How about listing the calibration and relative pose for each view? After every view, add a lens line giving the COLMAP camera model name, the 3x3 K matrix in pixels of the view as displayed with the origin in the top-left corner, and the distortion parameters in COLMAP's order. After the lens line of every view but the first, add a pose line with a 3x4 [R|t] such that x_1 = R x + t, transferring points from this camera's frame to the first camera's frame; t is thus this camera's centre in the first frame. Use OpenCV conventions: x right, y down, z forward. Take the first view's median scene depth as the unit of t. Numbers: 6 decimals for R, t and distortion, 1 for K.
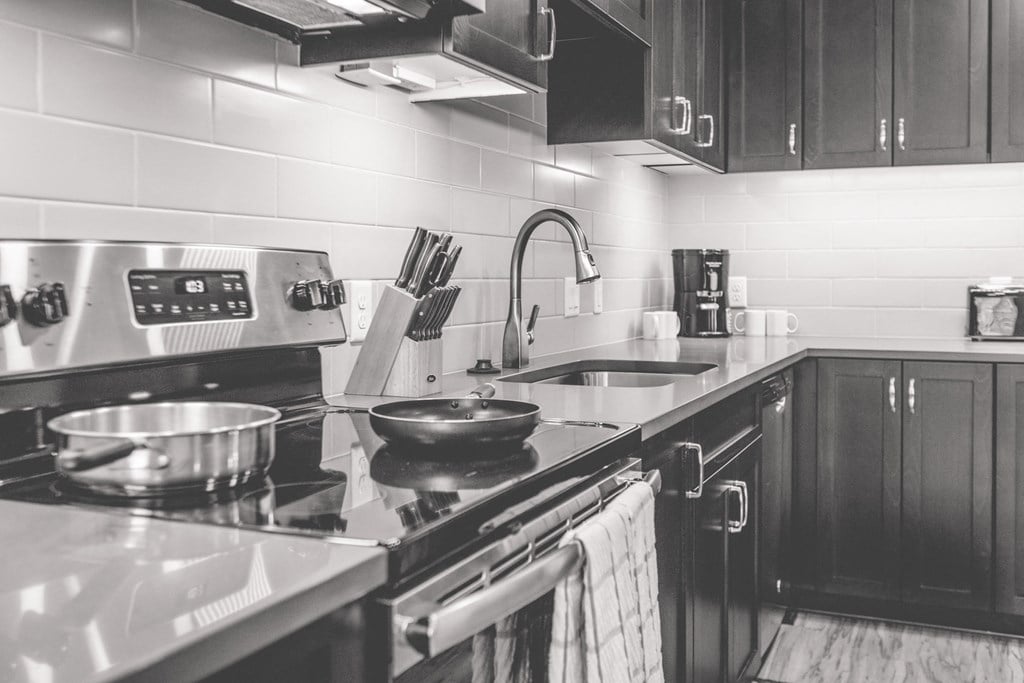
lens RADIAL K [[1012.3, 0, 512.0], [0, 1012.3, 341.5], [0, 0, 1]] dist [-0.012302, -0.003538]
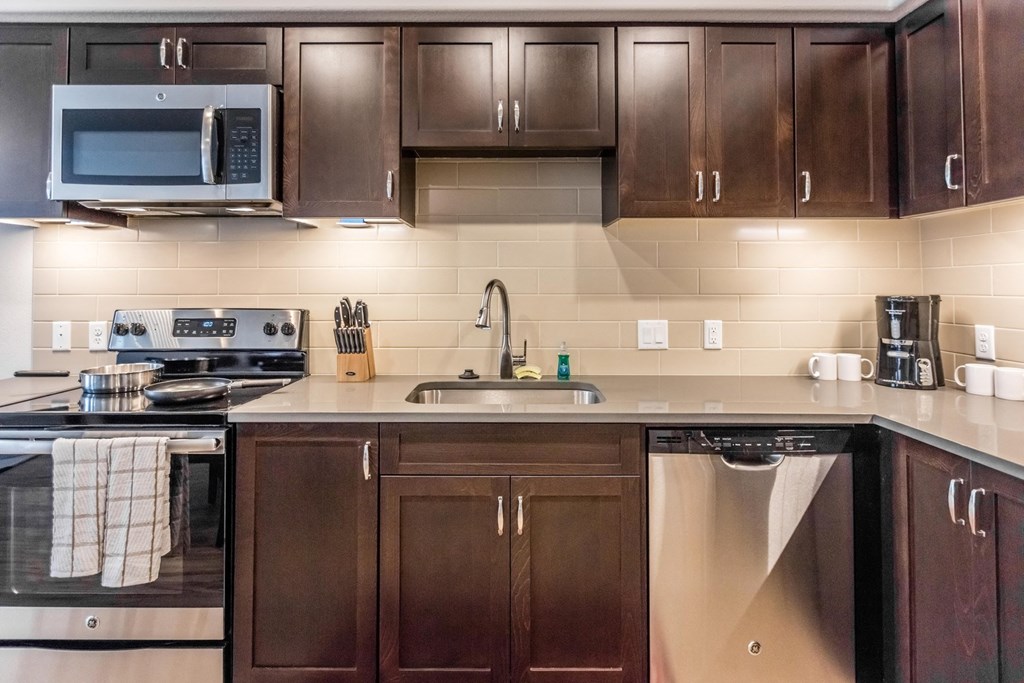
lens RADIAL K [[540.2, 0, 512.2], [0, 540.2, 311.3], [0, 0, 1]] dist [0.000489, 0.000605]
pose [[0.388306, 0.045652, -0.920399, 0.911119], [-0.058541, 0.997977, 0.024802, -0.116003], [0.919669, 0.044250, 0.390192, 0.779539]]
